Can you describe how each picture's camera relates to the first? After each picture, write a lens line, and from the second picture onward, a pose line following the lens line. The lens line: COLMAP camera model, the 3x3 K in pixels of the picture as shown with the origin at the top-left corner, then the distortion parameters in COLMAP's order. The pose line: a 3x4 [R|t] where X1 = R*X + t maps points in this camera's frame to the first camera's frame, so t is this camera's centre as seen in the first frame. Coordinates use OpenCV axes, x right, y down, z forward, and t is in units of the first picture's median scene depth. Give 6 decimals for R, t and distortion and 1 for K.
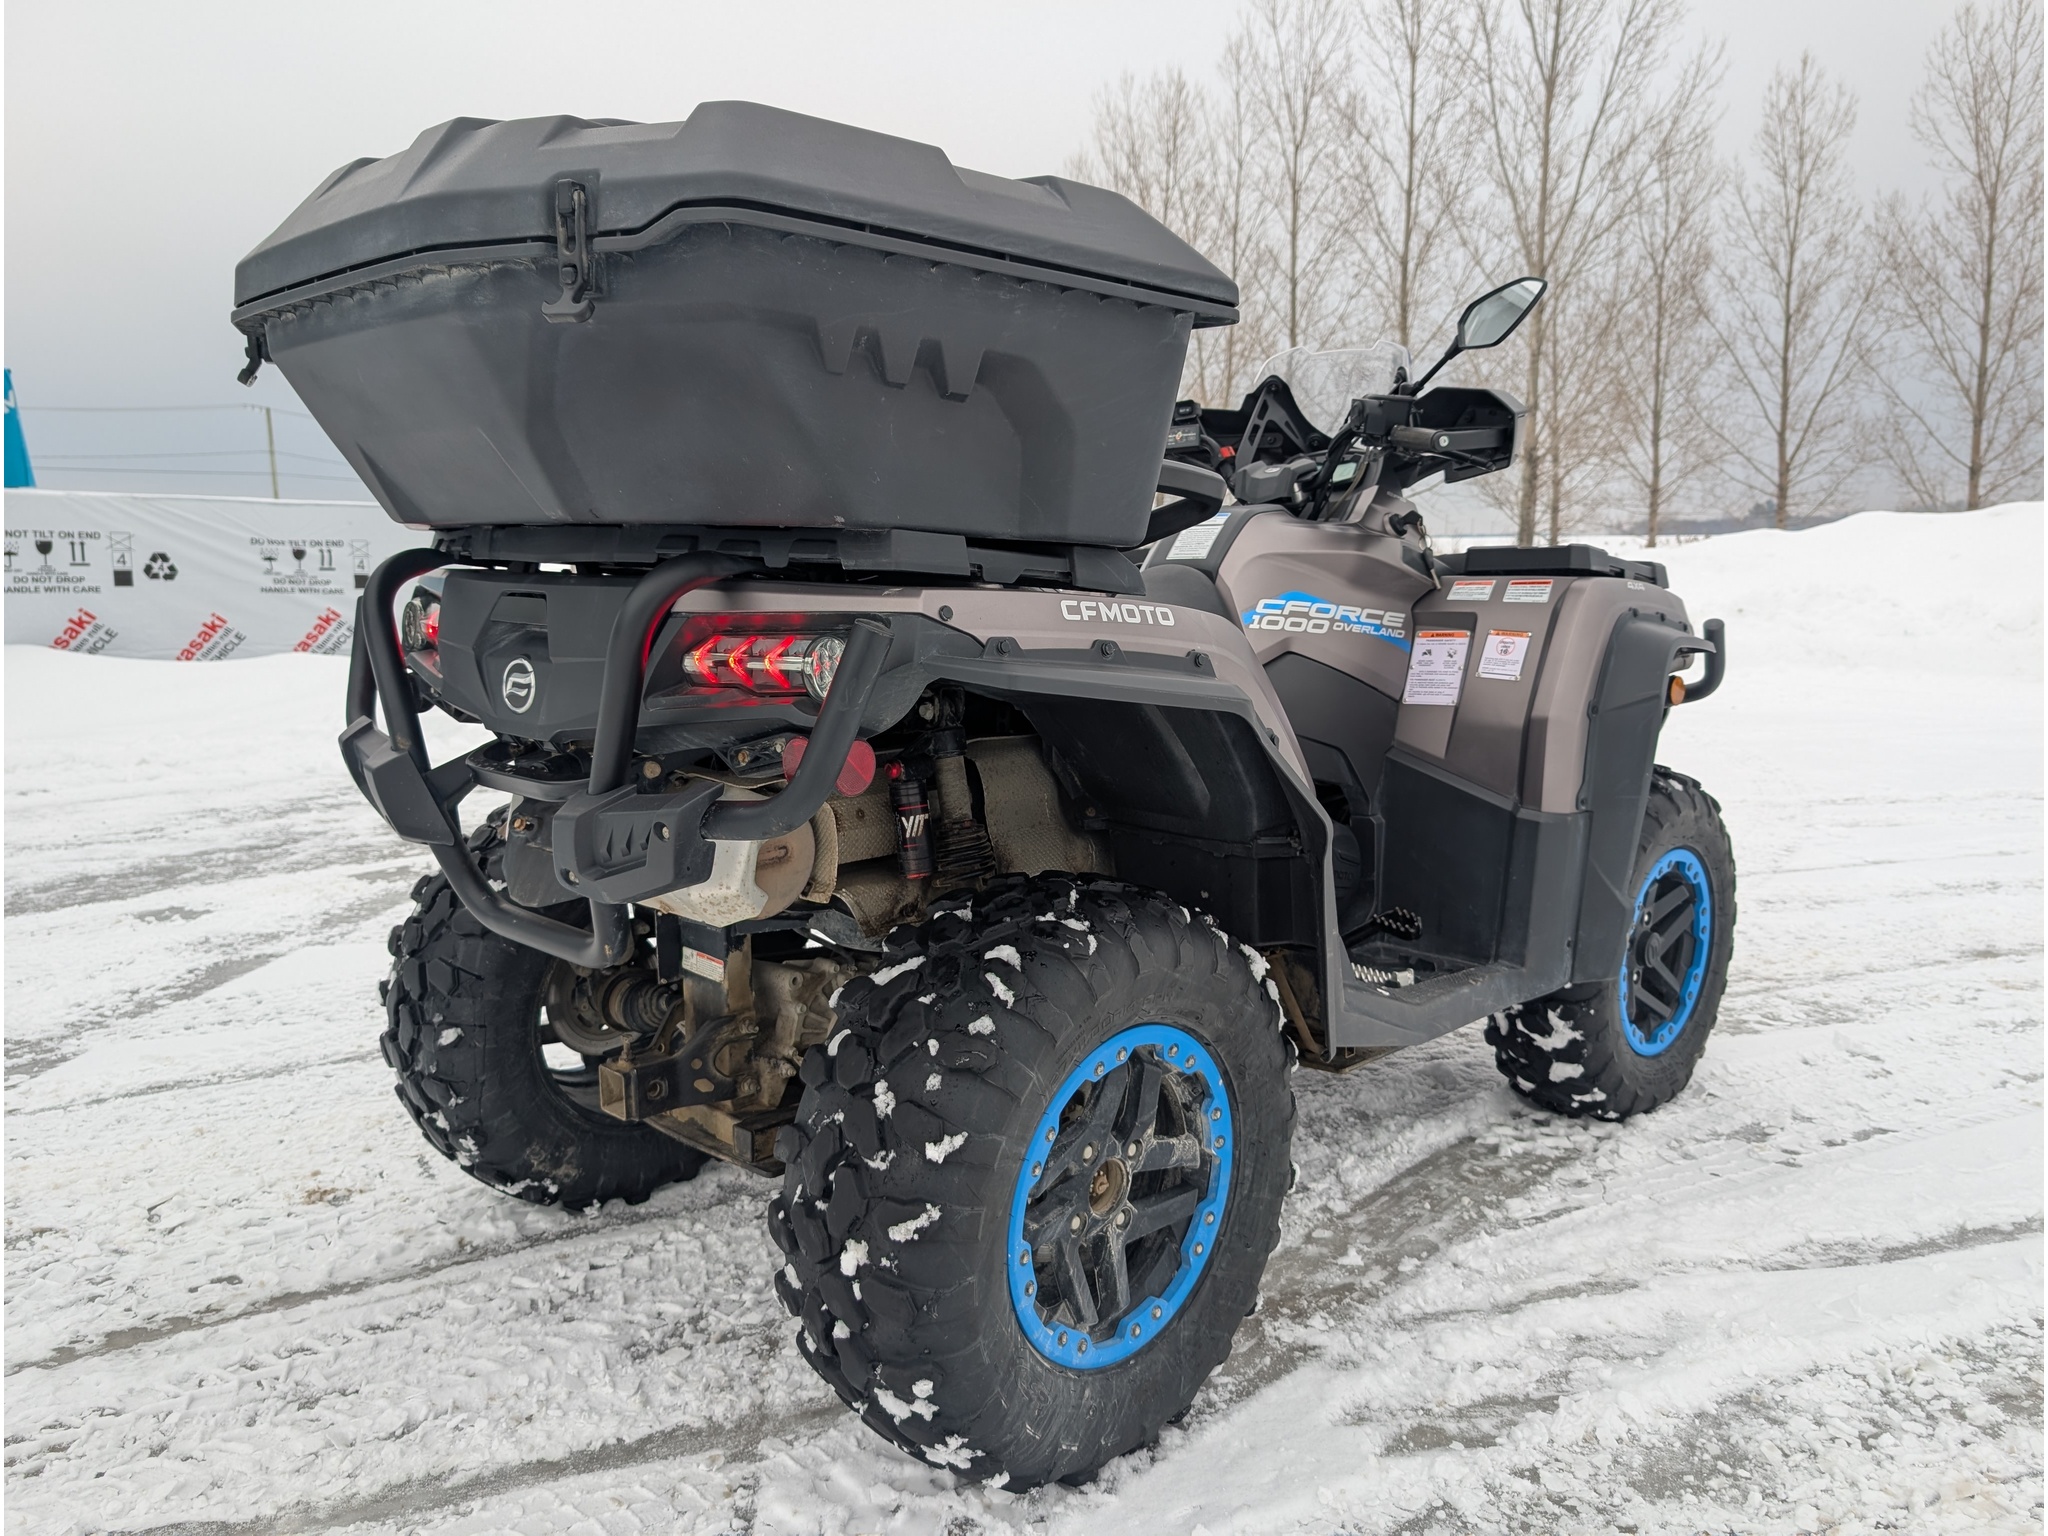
lens RADIAL K [[1475.4, 0, 1033.1], [0, 1475.4, 770.0], [0, 0, 1]] dist [-0.004230, 0.000144]
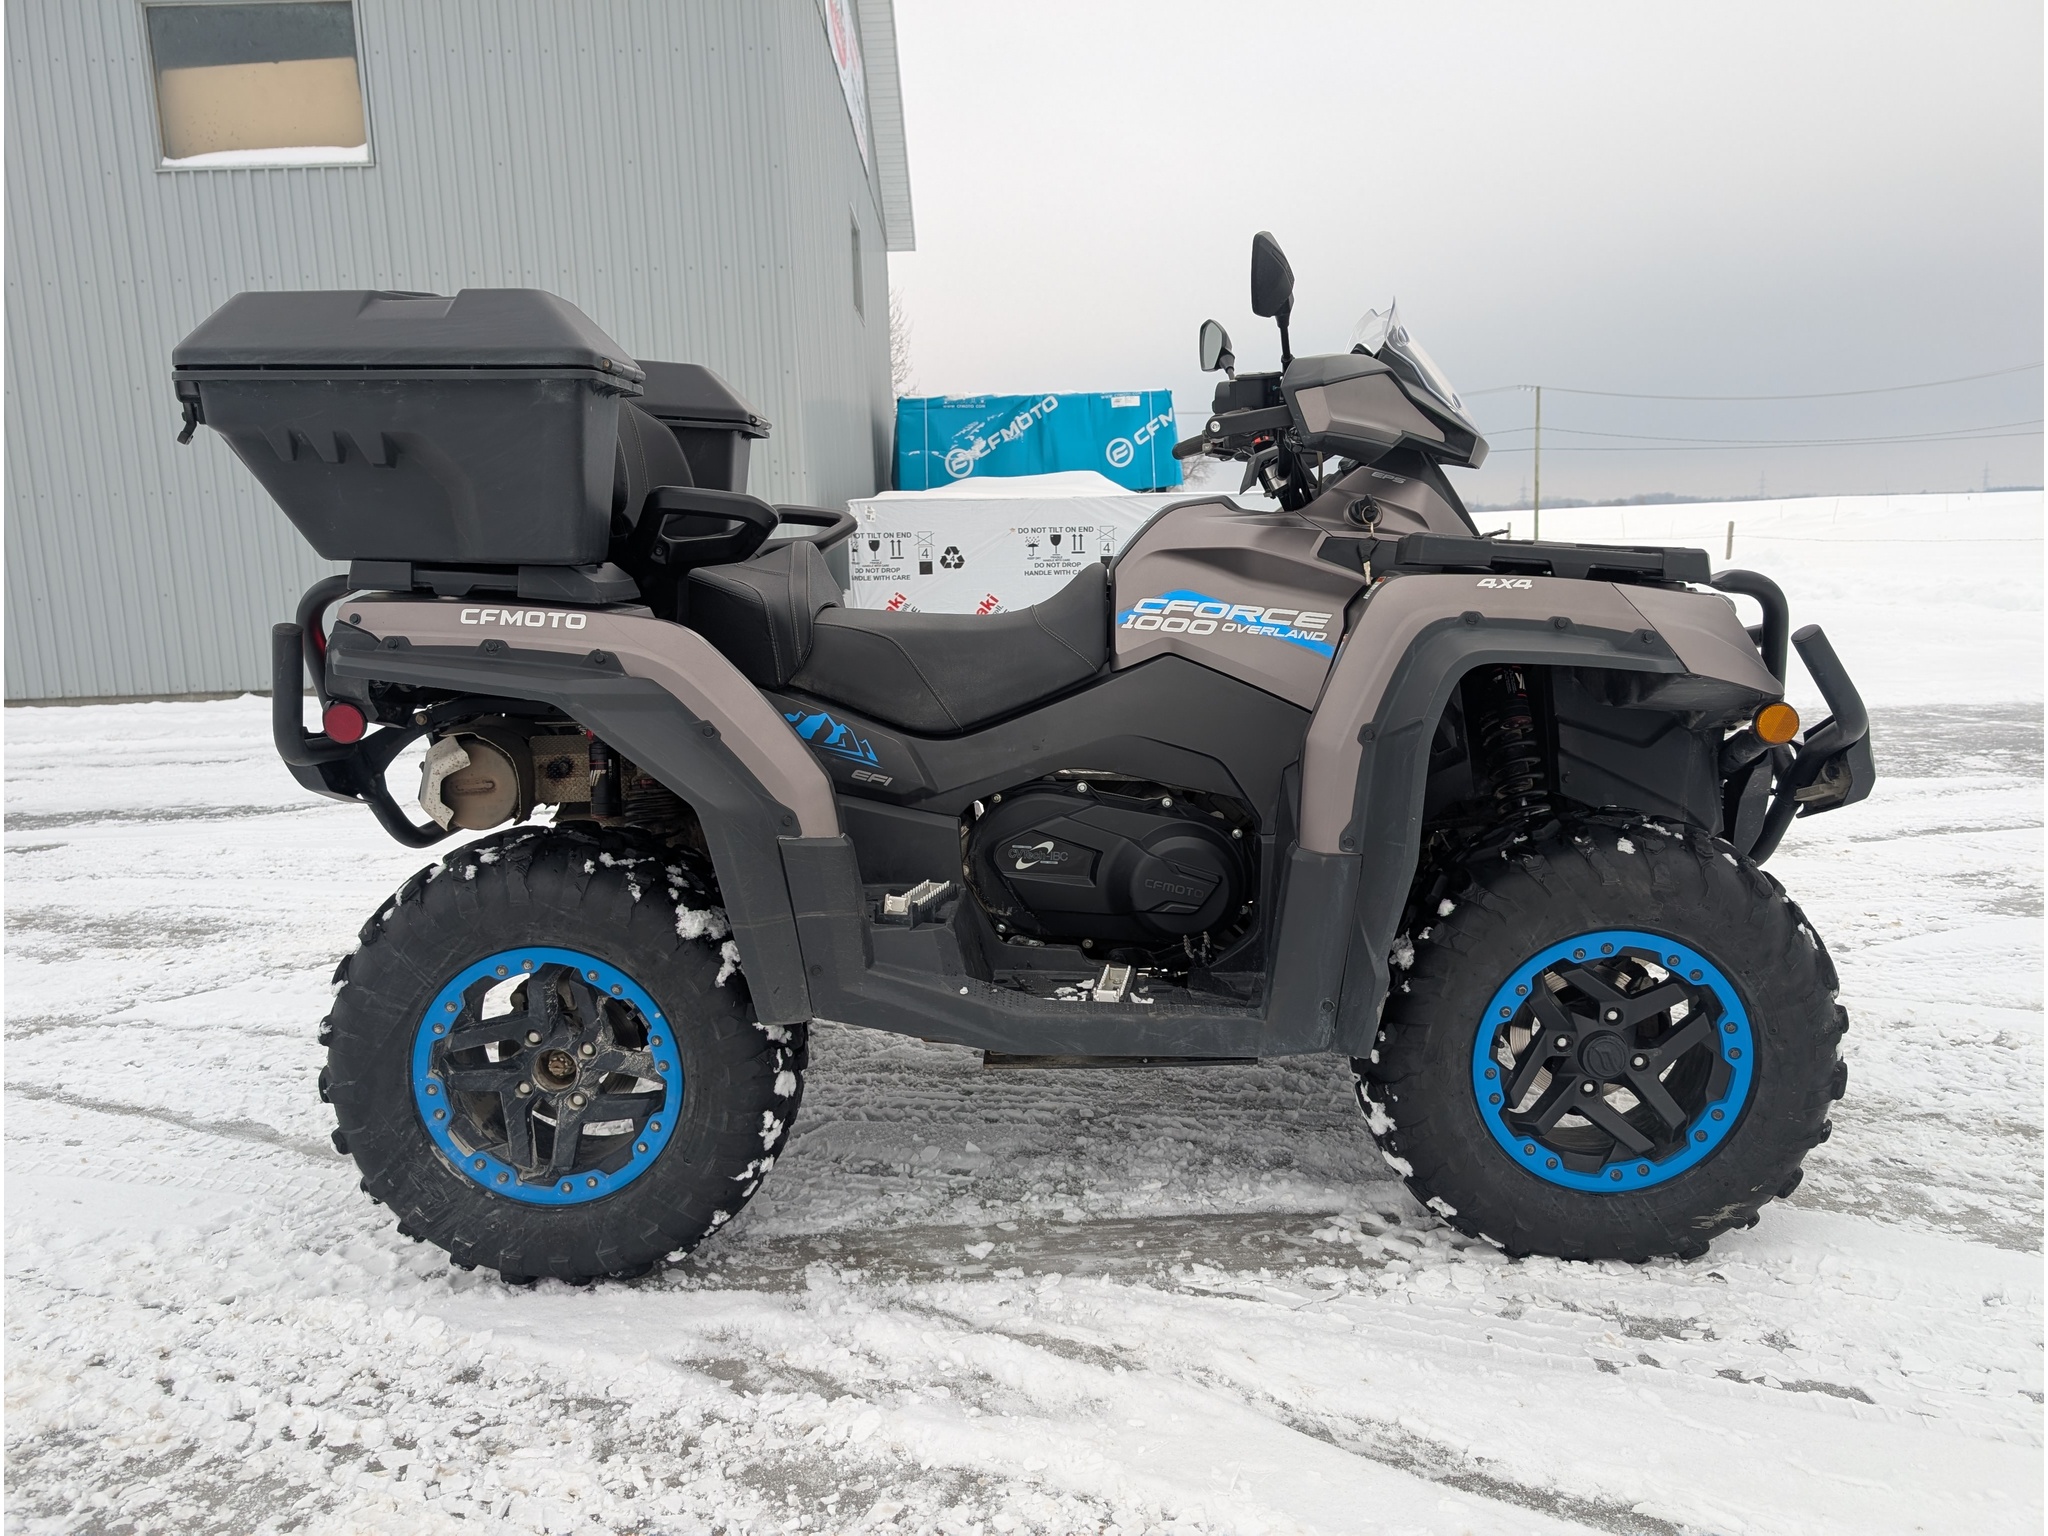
lens RADIAL K [[1475.4, 0, 1033.1], [0, 1475.4, 770.0], [0, 0, 1]] dist [-0.004230, 0.000144]
pose [[0.689932, 0.091936, -0.718012, 0.822254], [-0.076944, 0.995597, 0.053544, -0.049463], [0.719773, 0.018305, 0.693968, 0.272784]]
